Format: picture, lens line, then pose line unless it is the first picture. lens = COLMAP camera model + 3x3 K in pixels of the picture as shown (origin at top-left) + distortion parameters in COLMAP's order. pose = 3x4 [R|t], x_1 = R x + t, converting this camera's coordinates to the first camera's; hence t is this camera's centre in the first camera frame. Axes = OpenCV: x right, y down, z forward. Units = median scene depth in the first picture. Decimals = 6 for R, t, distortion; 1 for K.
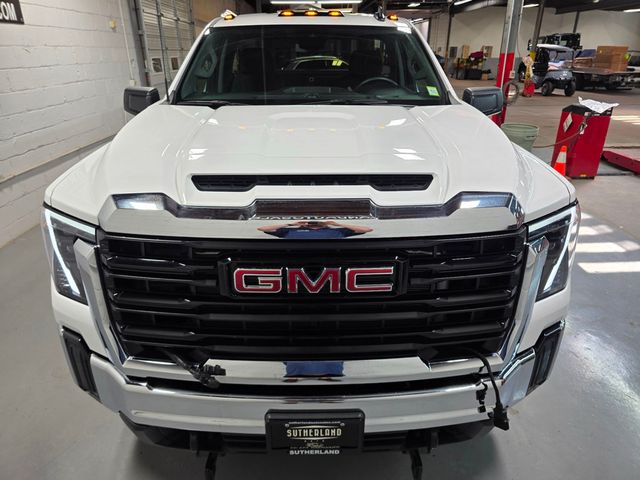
lens RADIAL K [[441.3, 0, 321.9], [0, 441.3, 237.6], [0, 0, 1]] dist [0.058379, -0.046318]
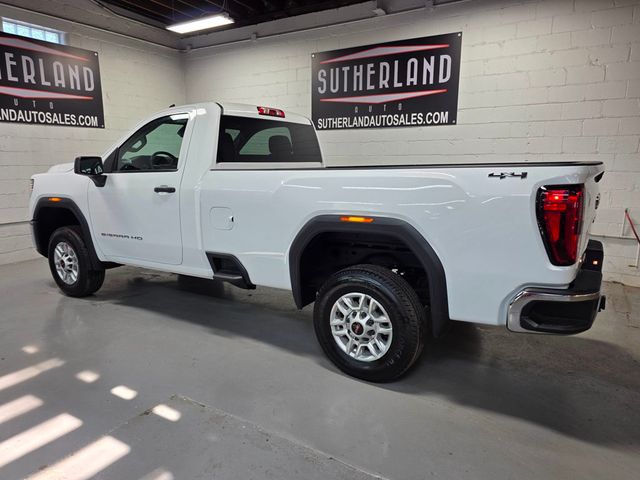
lens RADIAL K [[441.3, 0, 322.2], [0, 441.3, 239.4], [0, 0, 1]] dist [0.058379, -0.046318]
pose [[-0.546322, 0.146743, -0.824620, 2.285241], [-0.326200, 0.869522, 0.370845, -1.696282], [0.771444, 0.471592, -0.427171, 4.489222]]
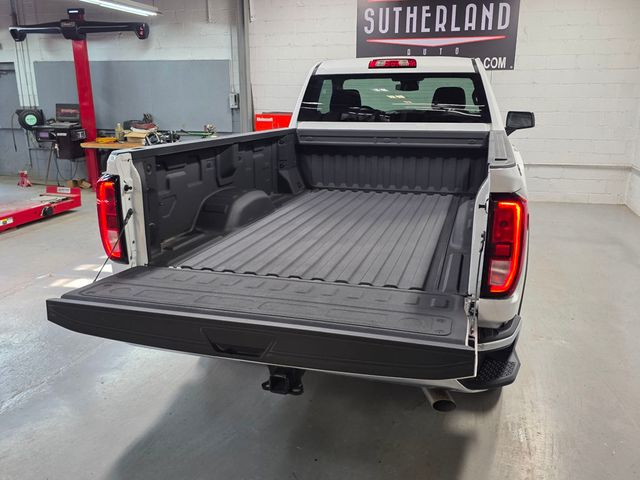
lens RADIAL K [[556.8, 0, 319.8], [0, 556.8, 240.0], [0, 0, 1]] dist [0.048118, -0.042826]
pose [[-0.956874, -0.076468, 0.280260, -0.616823], [0.113002, 0.790780, 0.601579, -2.391178], [-0.267626, 0.607305, -0.748035, 5.671805]]
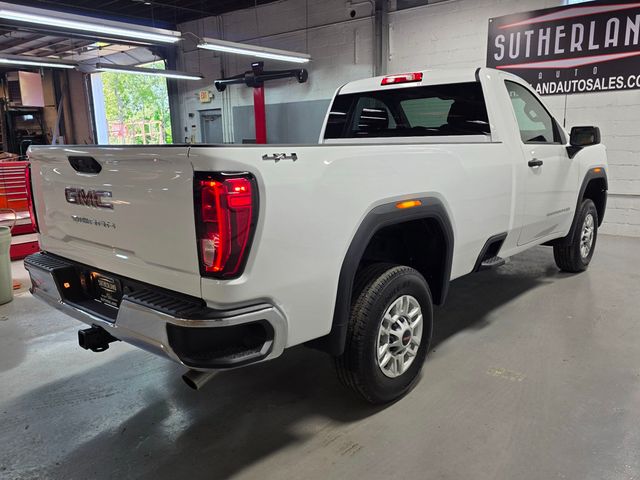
lens RADIAL K [[525.3, 0, 318.6], [0, 525.3, 243.2], [0, 0, 1]] dist [0.044636, -0.034187]
pose [[-0.737497, -0.118223, 0.664922, -1.801733], [0.283650, 0.839285, 0.463835, -1.975638], [-0.612895, 0.530682, -0.585436, 5.132877]]
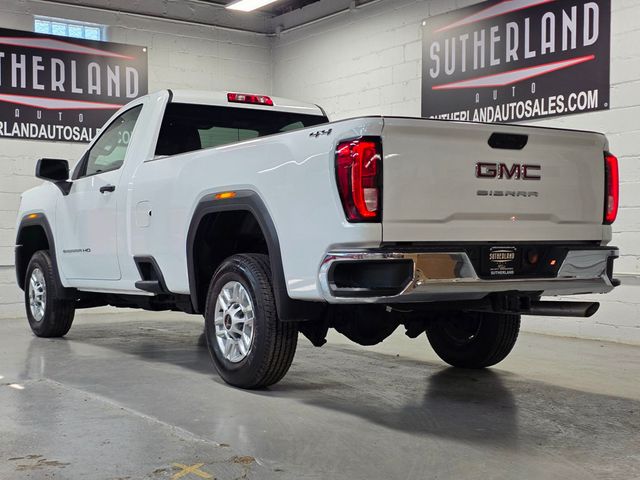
lens RADIAL K [[955.8, 0, 314.5], [0, 955.8, 240.8], [0, 0, 1]] dist [0.108396, 0.000000]
pose [[-0.841174, -0.001247, -0.540763, 2.363355], [-0.211157, 0.921367, 0.326337, -2.252986], [0.497834, 0.388692, -0.775293, 6.915876]]
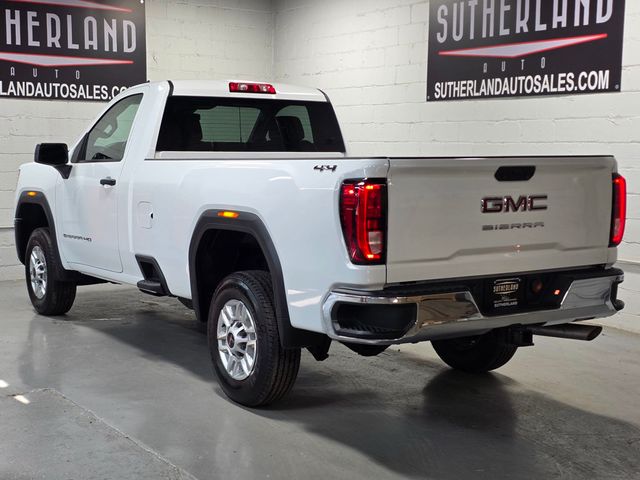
lens RADIAL K [[971.8, 0, 309.5], [0, 971.8, 239.8], [0, 0, 1]] dist [0.102824, 0.000000]
pose [[-0.843818, 0.043540, -0.534860, 2.387725], [-0.217307, 0.883601, 0.414762, -2.669921], [0.490661, 0.466212, -0.736137, 6.746732]]
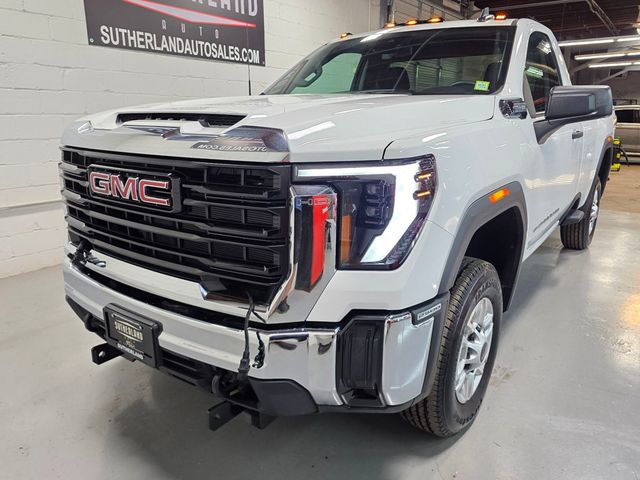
lens RADIAL K [[468.3, 0, 315.9], [0, 468.3, 236.9], [0, 0, 1]] dist [0.043610, -0.021328]
pose [[0.793734, 0.156407, -0.587812, 1.041284], [-0.236140, 0.969814, -0.060814, 0.162184], [0.560557, 0.187076, 0.806708, 0.239426]]
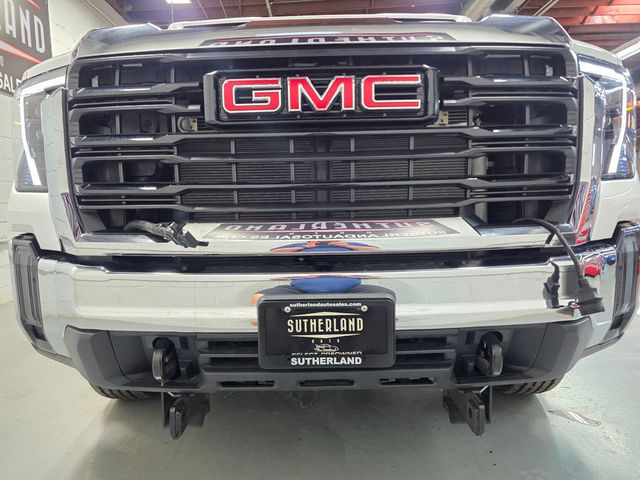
lens RADIAL K [[441.3, 0, 318.4], [0, 441.3, 241.3], [0, 0, 1]] dist [0.058379, -0.046318]
pose [[0.999302, -0.020060, -0.031507, -0.003089], [0.009173, 0.949507, -0.313611, 0.529467], [0.036208, 0.313103, 0.949029, 0.281873]]
